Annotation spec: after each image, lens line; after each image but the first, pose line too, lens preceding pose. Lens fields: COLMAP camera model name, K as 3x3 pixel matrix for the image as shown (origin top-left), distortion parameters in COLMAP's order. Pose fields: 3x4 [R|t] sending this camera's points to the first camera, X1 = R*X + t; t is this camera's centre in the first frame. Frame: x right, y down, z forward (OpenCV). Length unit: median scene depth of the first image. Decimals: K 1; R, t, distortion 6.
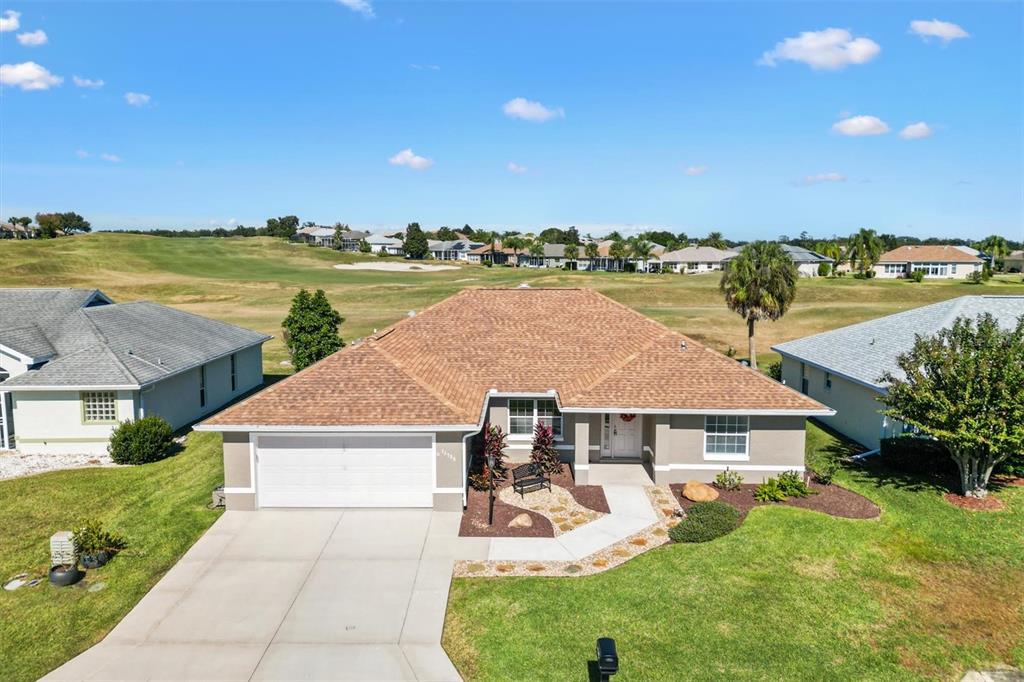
lens RADIAL K [[712.0, 0, 512.0], [0, 712.0, 341.0], [0, 0, 1]] dist [0.076014, -0.073559]
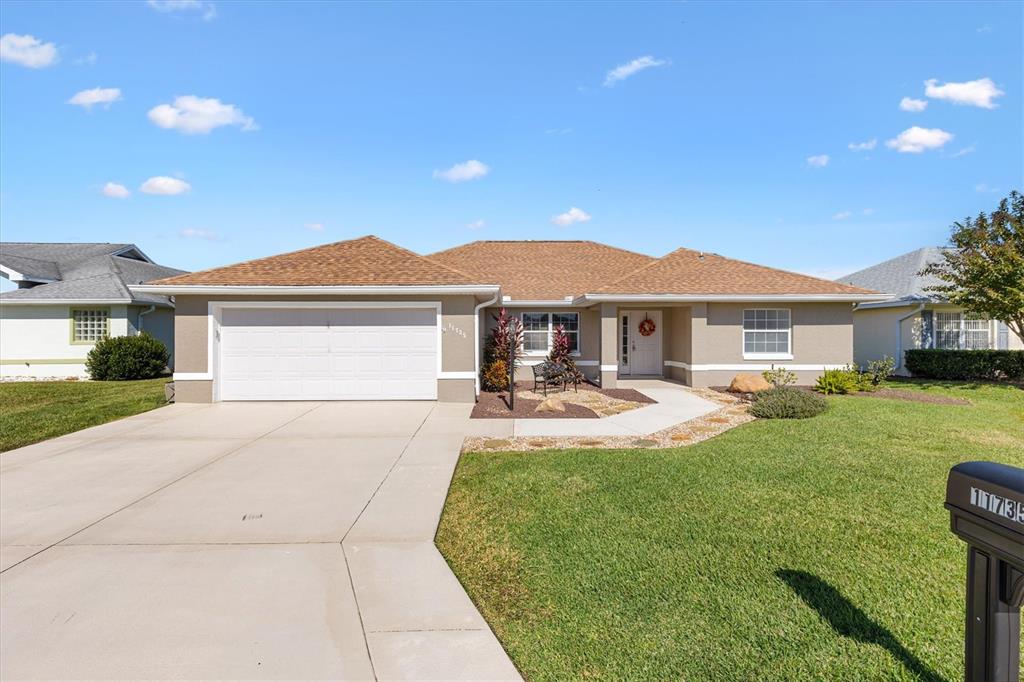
lens RADIAL K [[458.9, 0, 516.0], [0, 458.9, 338.5], [0, 0, 1]] dist [0.002519, 0.000009]
pose [[0.999498, -0.003077, 0.031529, -0.032269], [0.006754, 0.993088, -0.117179, 0.188423], [-0.030950, 0.117334, 0.992610, 0.399832]]
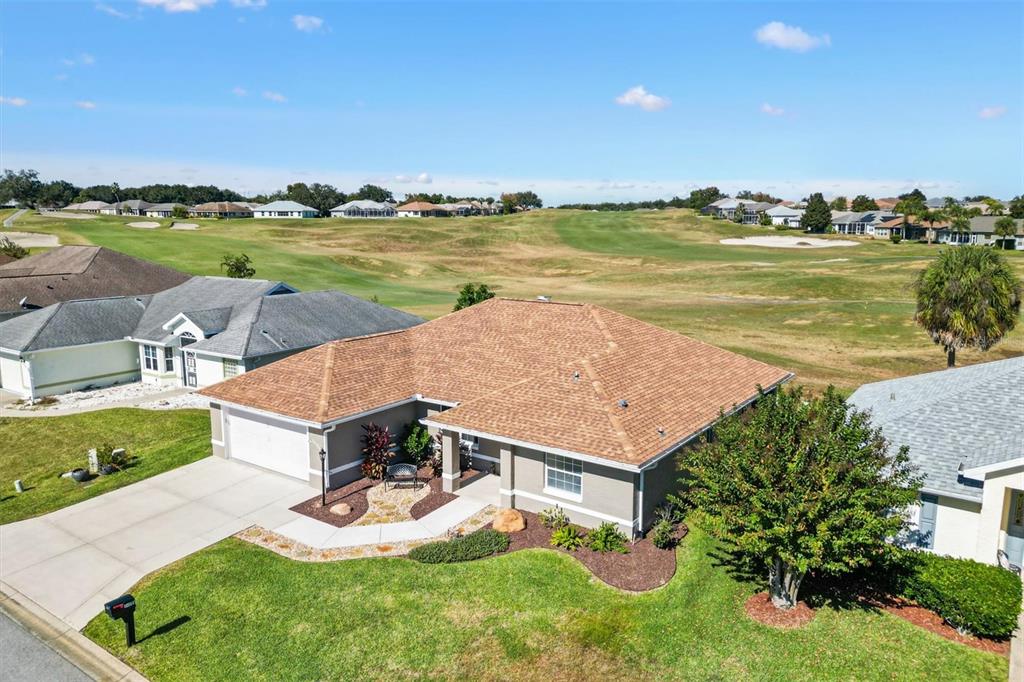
lens RADIAL K [[712.0, 0, 512.0], [0, 712.0, 341.0], [0, 0, 1]] dist [0.076014, -0.073559]
pose [[0.823284, 0.093005, -0.559959, 0.706745], [-0.068191, 0.995546, 0.065095, -0.097829], [0.563519, -0.015407, 0.825959, 0.142510]]
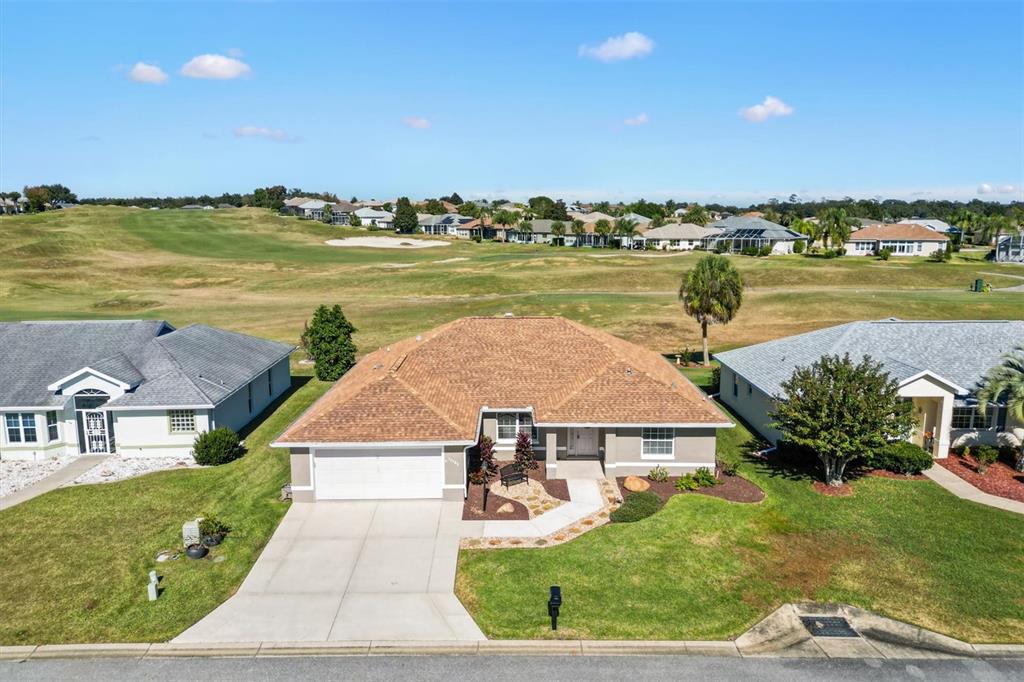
lens RADIAL K [[717.5, 0, 512.0], [0, 717.5, 341.0], [0, 0, 1]] dist [0.077523, -0.079193]
pose [[0.999862, -0.009146, 0.013866, 0.006088], [0.008432, 0.998675, 0.050762, -0.117629], [-0.014312, -0.050638, 0.998615, -0.314708]]
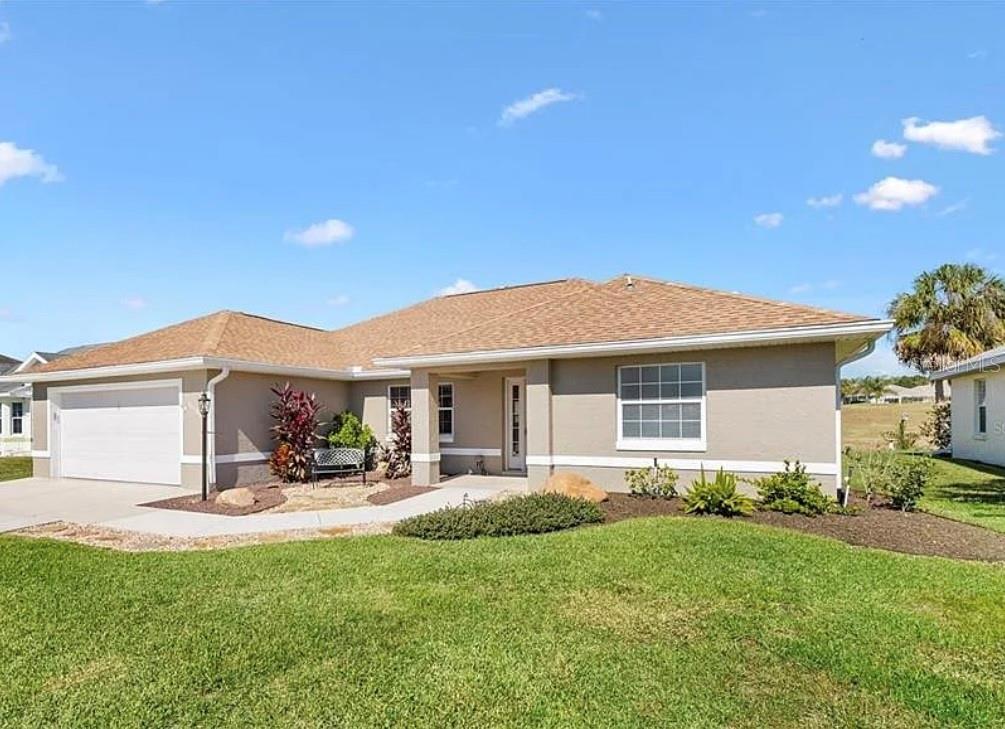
lens RADIAL K [[582.3, 0, 427.5], [0, 582.3, 424.3], [0, 0, 1]] dist [0.000648, 0.000324]
pose [[0.871450, -0.007429, -0.490428, 0.330437], [-0.048567, 0.993664, -0.101353, 0.182685], [0.488074, 0.112142, 0.865568, 0.498679]]
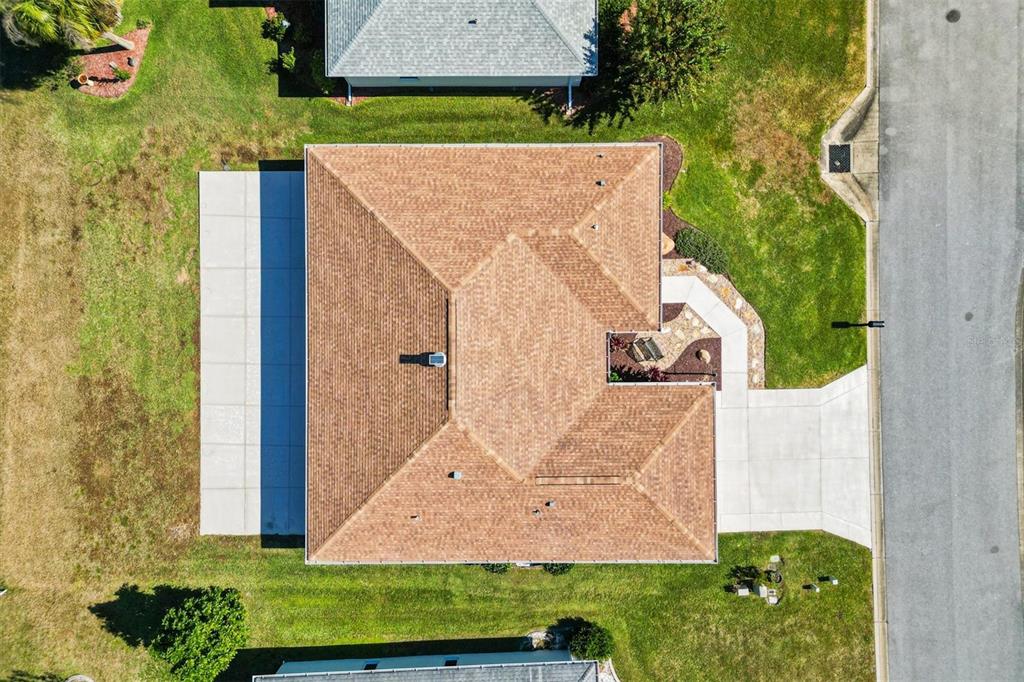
lens RADIAL K [[717.5, 0, 512.0], [0, 717.5, 341.0], [0, 0, 1]] dist [0.077523, -0.079193]
pose [[-0.020971, -0.999768, -0.004962, 0.054149], [0.122311, -0.007491, 0.992464, -1.221641], [-0.992270, 0.020206, 0.122439, 0.991462]]
